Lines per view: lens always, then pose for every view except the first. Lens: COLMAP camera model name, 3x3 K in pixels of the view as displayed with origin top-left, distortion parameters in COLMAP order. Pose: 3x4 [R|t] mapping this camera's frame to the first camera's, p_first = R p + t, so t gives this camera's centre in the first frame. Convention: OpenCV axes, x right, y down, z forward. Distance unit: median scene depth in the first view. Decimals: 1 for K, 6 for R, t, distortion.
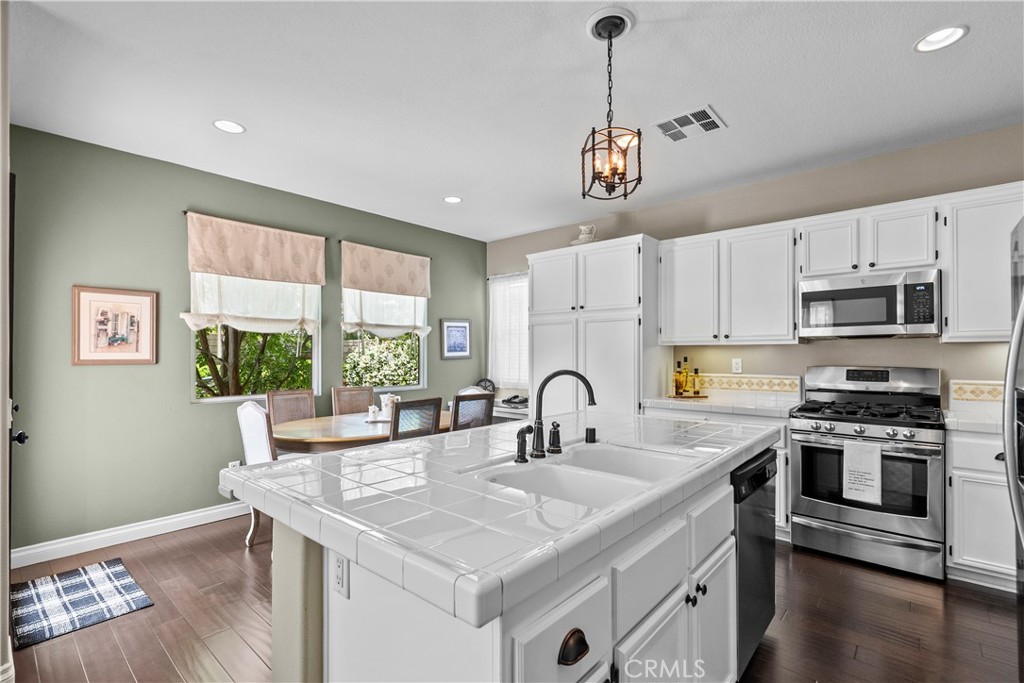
lens RADIAL K [[467.1, 0, 514.5], [0, 467.1, 349.0], [0, 0, 1]] dist [-0.002654, 0.000772]
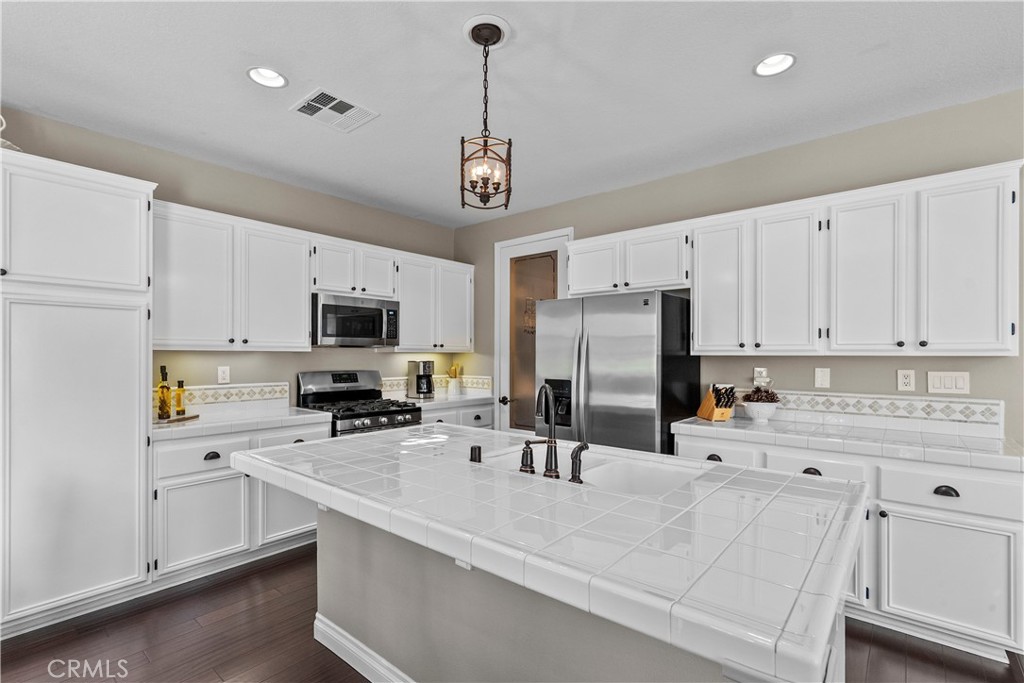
lens RADIAL K [[467.1, 0, 516.2], [0, 467.1, 352.4], [0, 0, 1]] dist [-0.002654, 0.000772]
pose [[-0.024767, 0.006407, 0.999673, -0.392386], [-0.011112, 0.999916, -0.006684, -0.005694], [-0.999631, -0.011274, -0.024694, 0.481763]]
